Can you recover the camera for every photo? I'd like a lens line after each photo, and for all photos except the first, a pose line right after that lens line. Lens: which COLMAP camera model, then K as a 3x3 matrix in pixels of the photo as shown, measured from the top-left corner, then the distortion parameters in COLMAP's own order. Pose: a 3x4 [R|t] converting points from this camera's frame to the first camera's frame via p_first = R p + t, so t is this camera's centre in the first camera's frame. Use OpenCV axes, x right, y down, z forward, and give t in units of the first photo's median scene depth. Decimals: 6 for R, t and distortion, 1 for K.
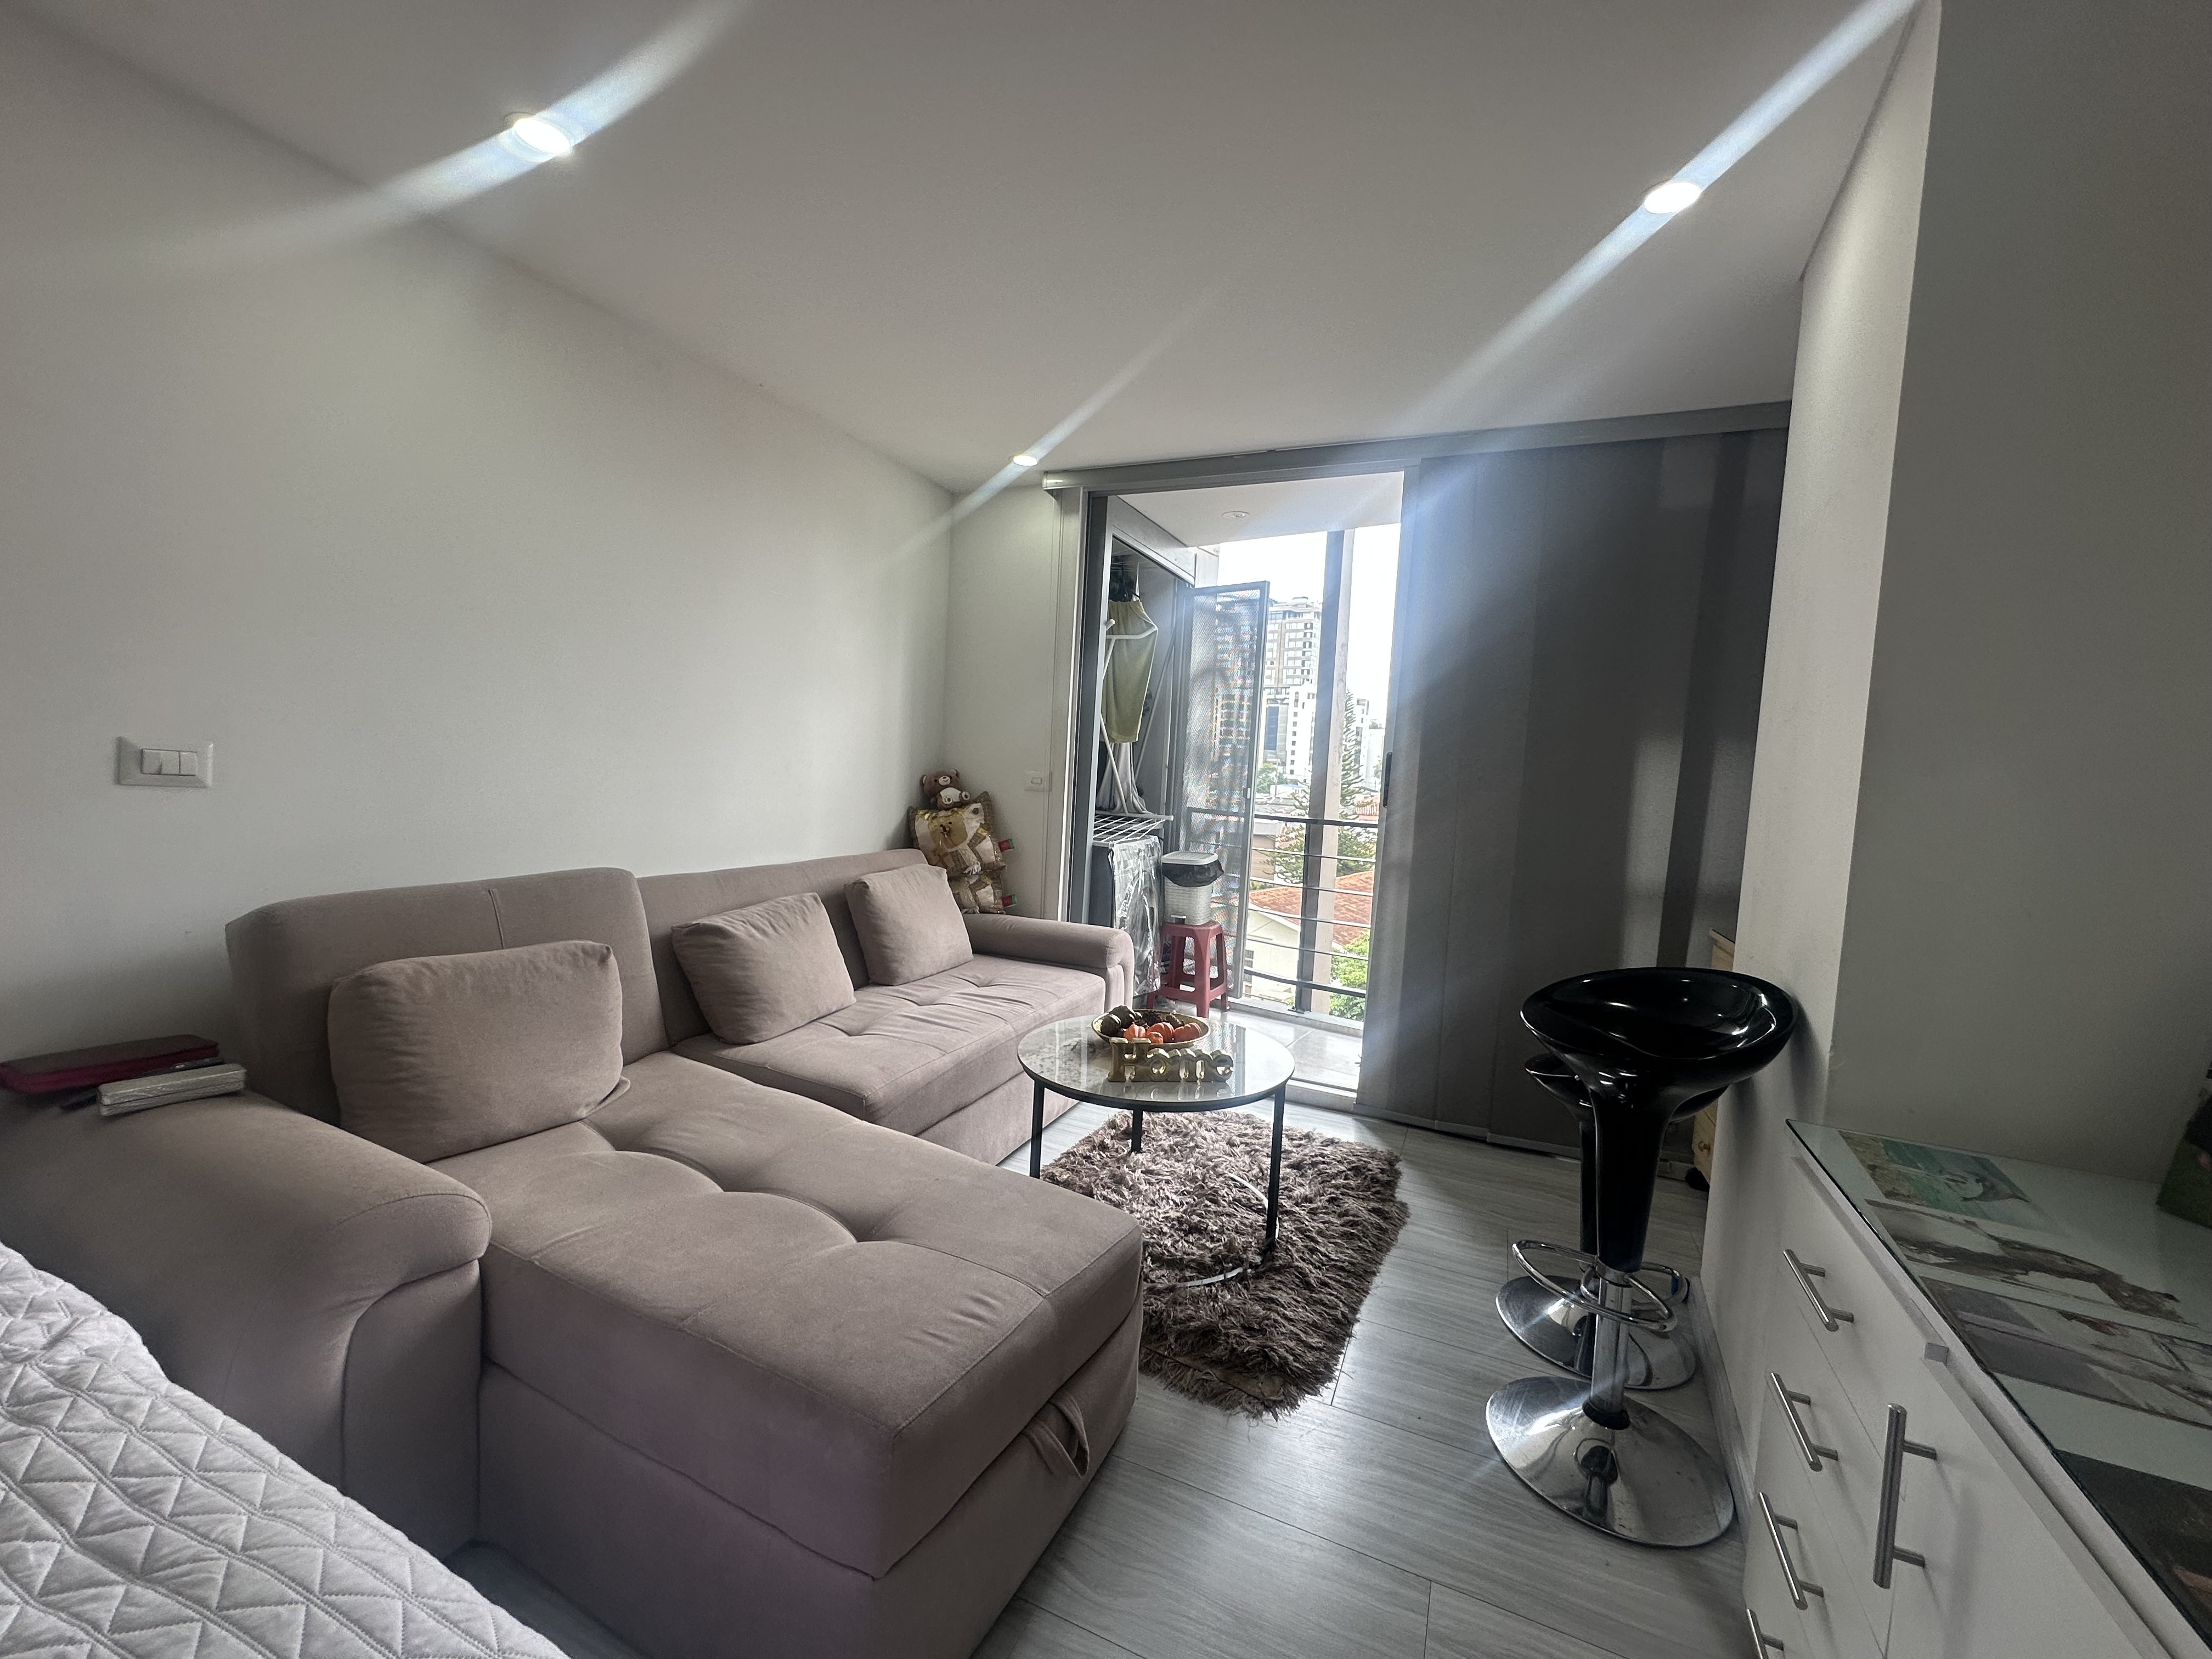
lens RADIAL K [[880.5, 0, 1108.1], [0, 880.5, 826.3], [0, 0, 1]] dist [-0.002685, -0.000332]
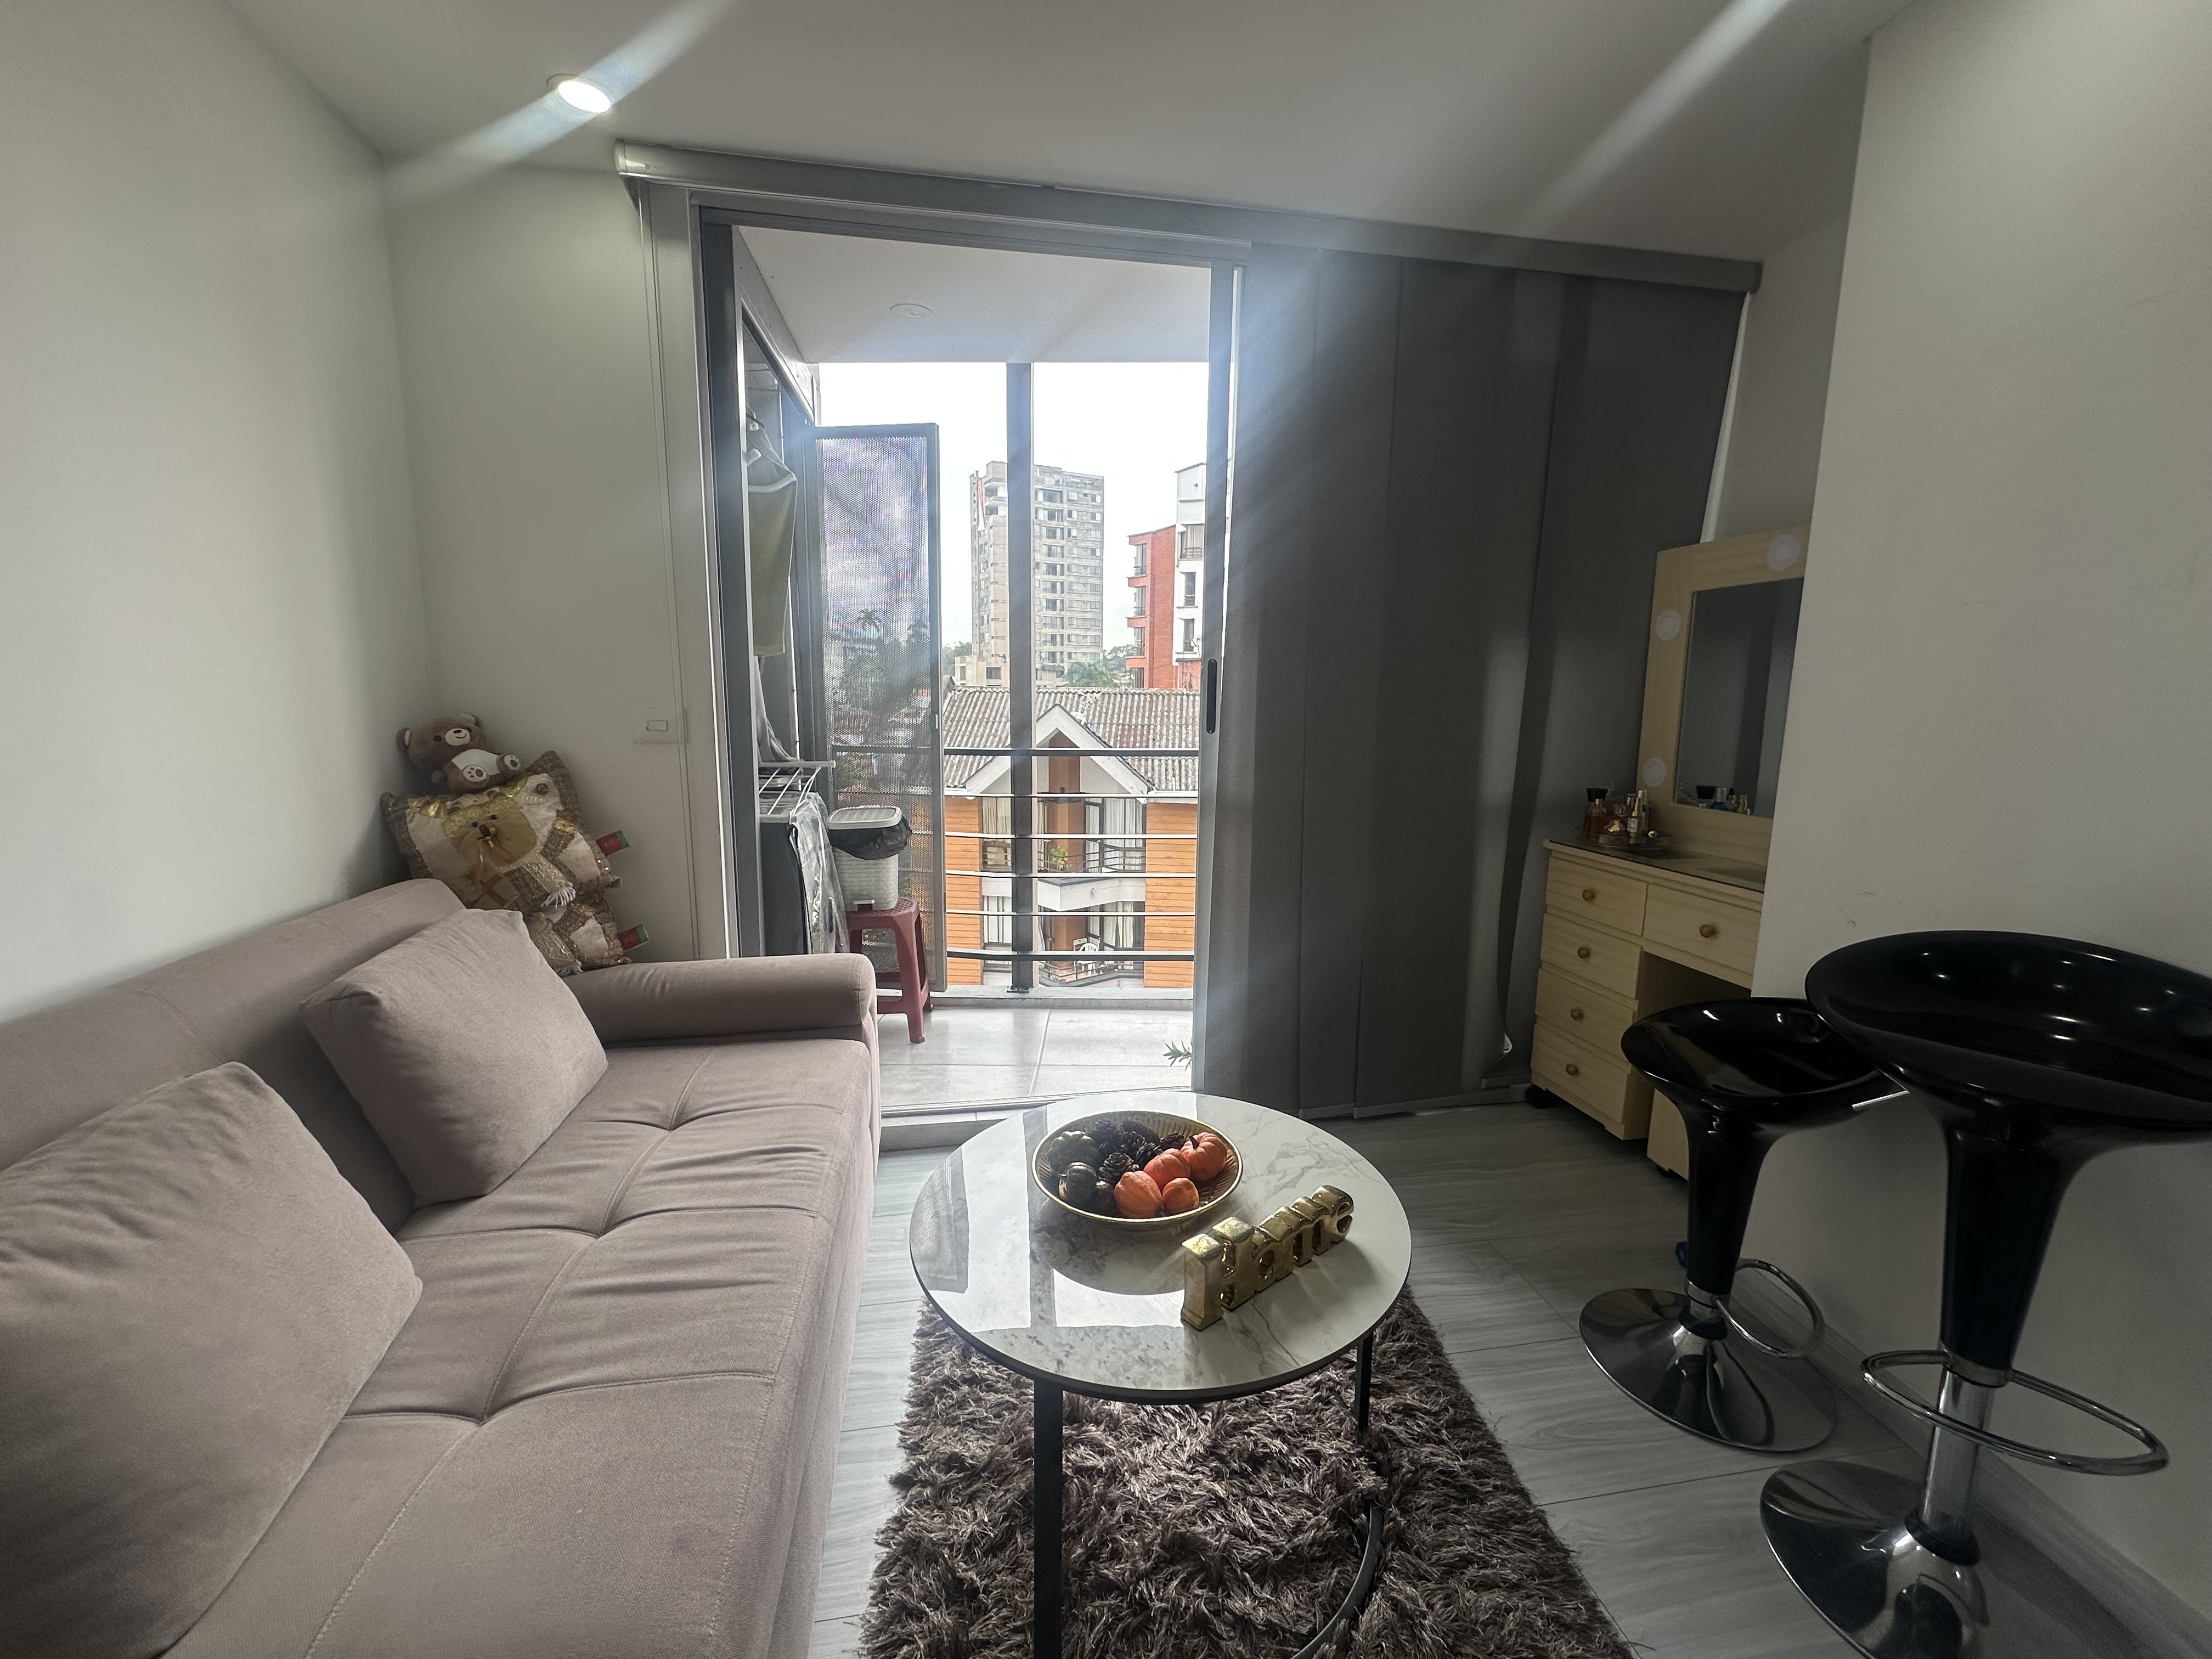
lens RADIAL K [[878.8, 0, 1106.0], [0, 878.8, 829.5], [0, 0, 1]] dist [-0.002143, 0.000020]
pose [[0.832253, -0.129600, 0.539036, -0.159998], [0.074034, 0.989565, 0.123614, -0.034696], [-0.549431, -0.062971, 0.833163, 0.363859]]
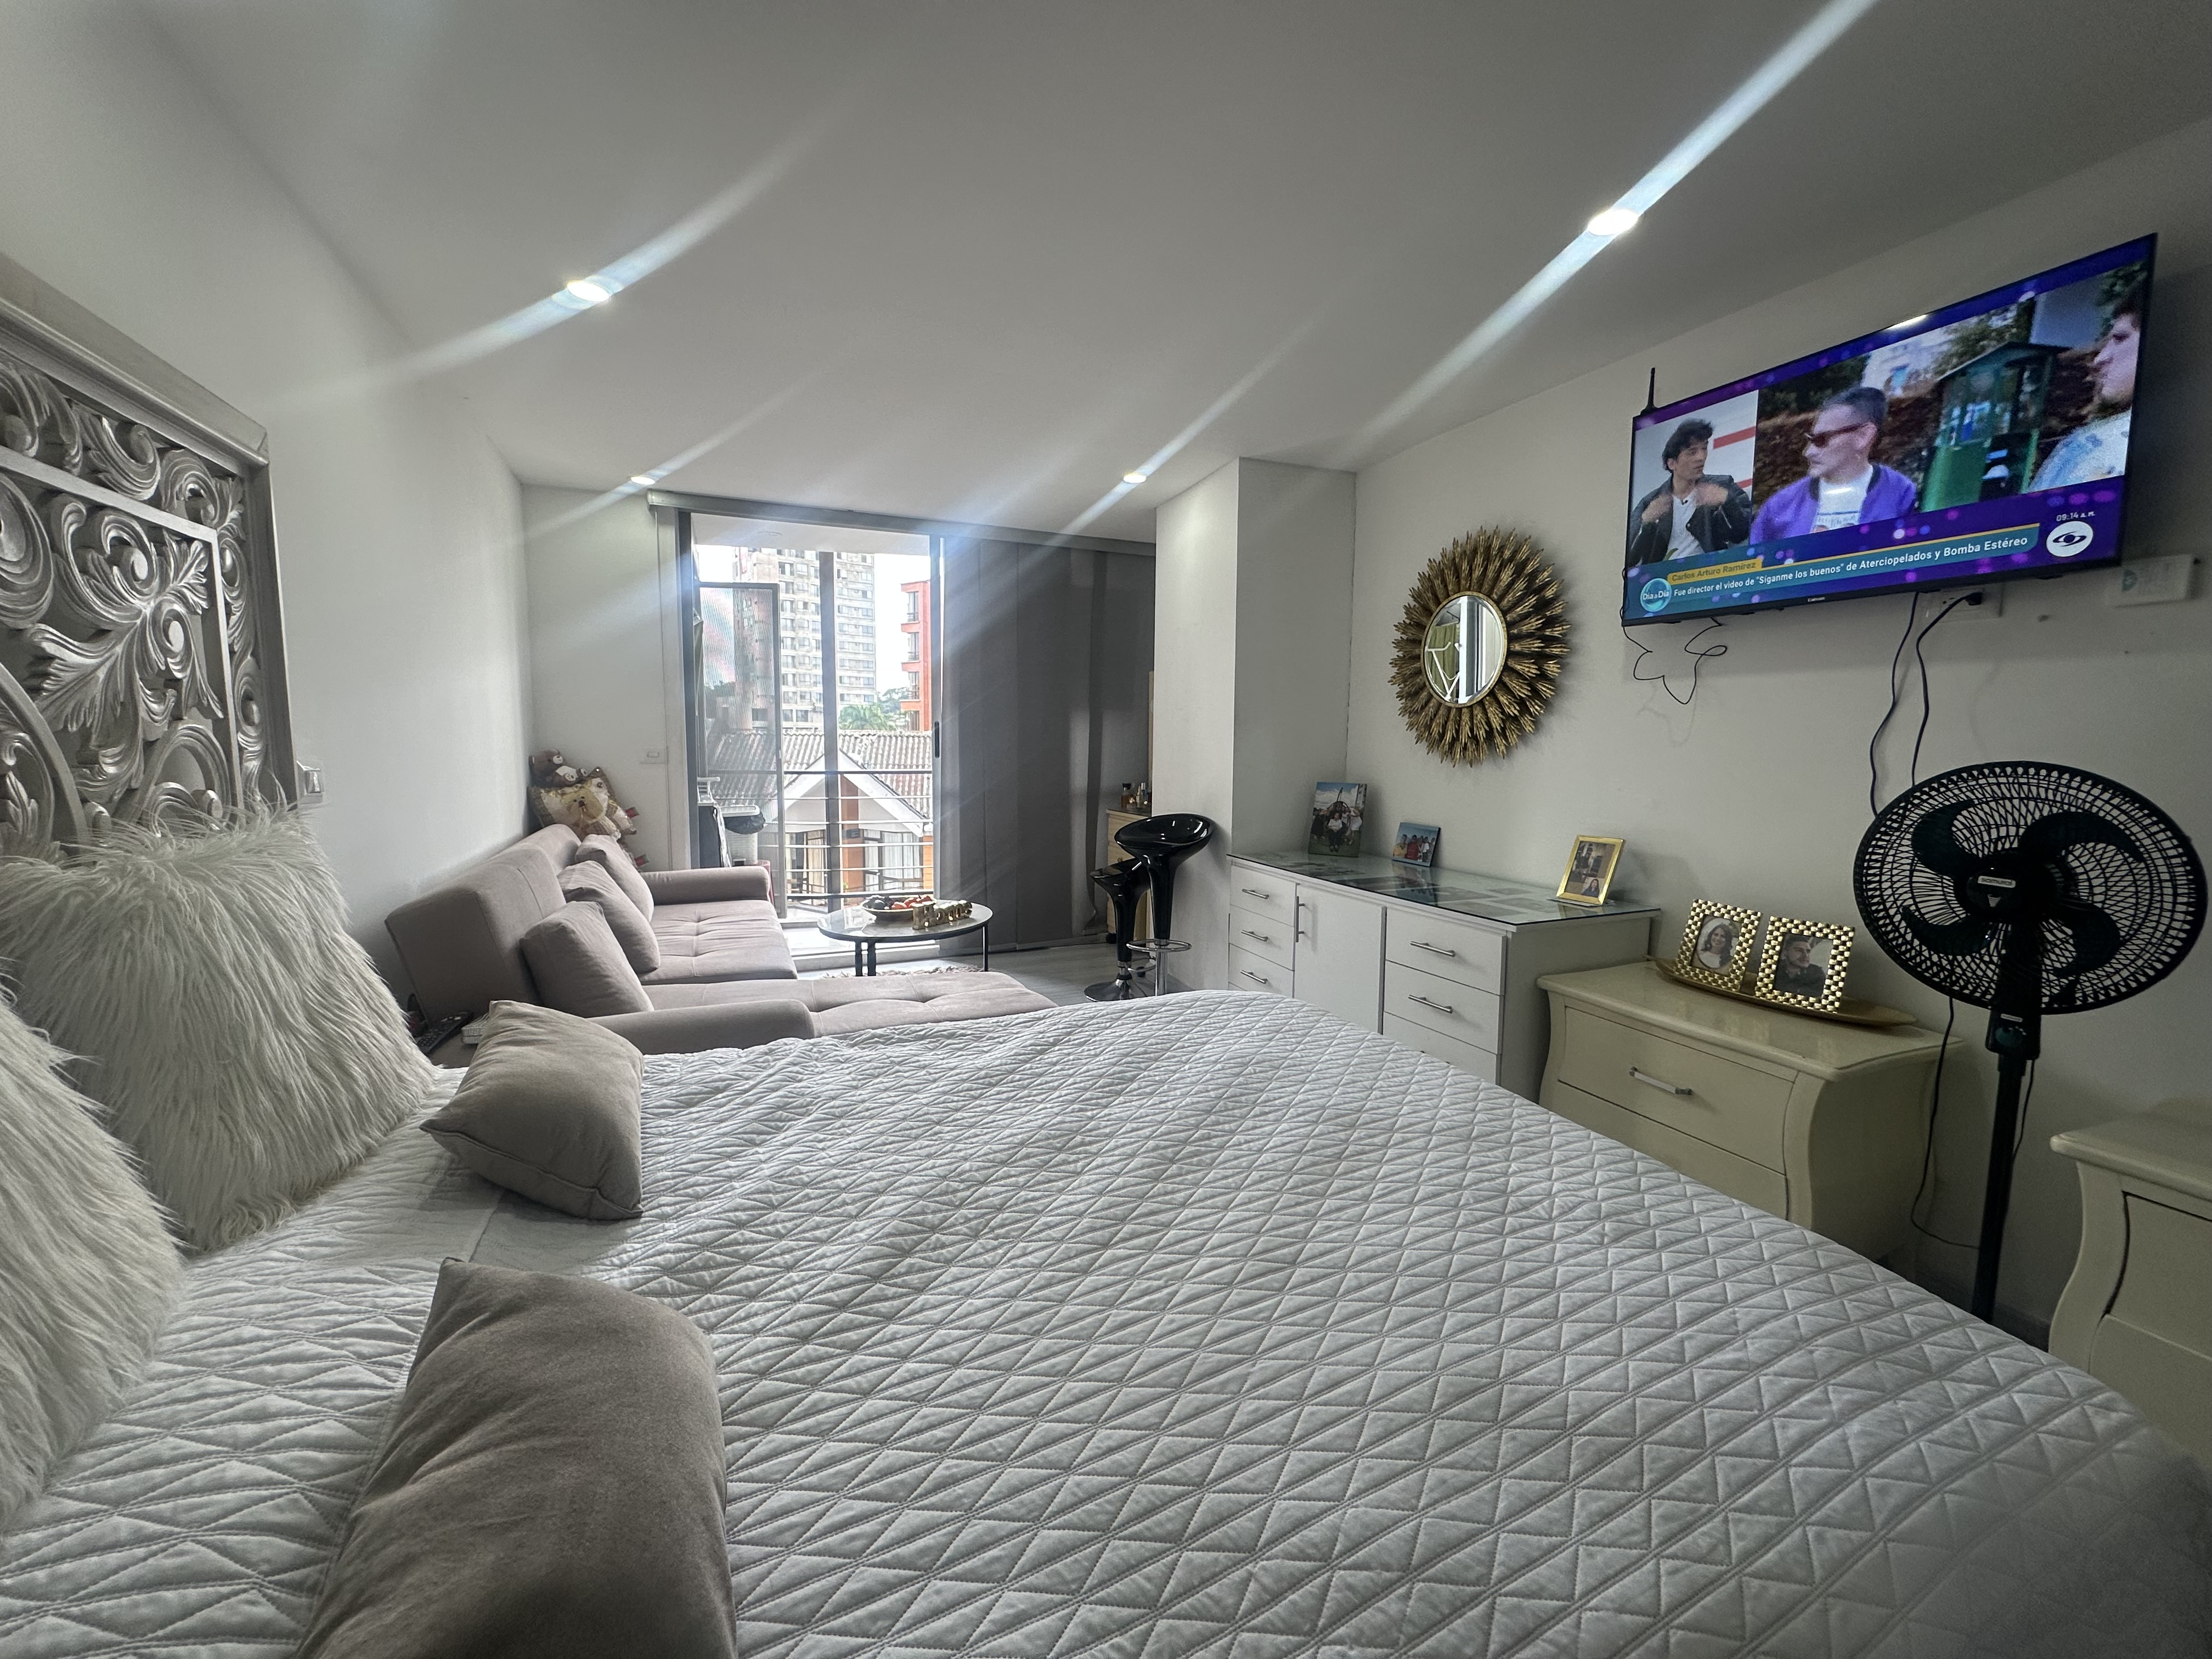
lens RADIAL K [[880.5, 0, 1108.1], [0, 880.5, 826.3], [0, 0, 1]] dist [-0.002685, -0.000332]
pose [[0.668973, -0.120094, 0.733520, -0.557039], [0.077377, 0.992751, 0.091968, -0.018399], [-0.739248, -0.004766, 0.673417, -0.228846]]
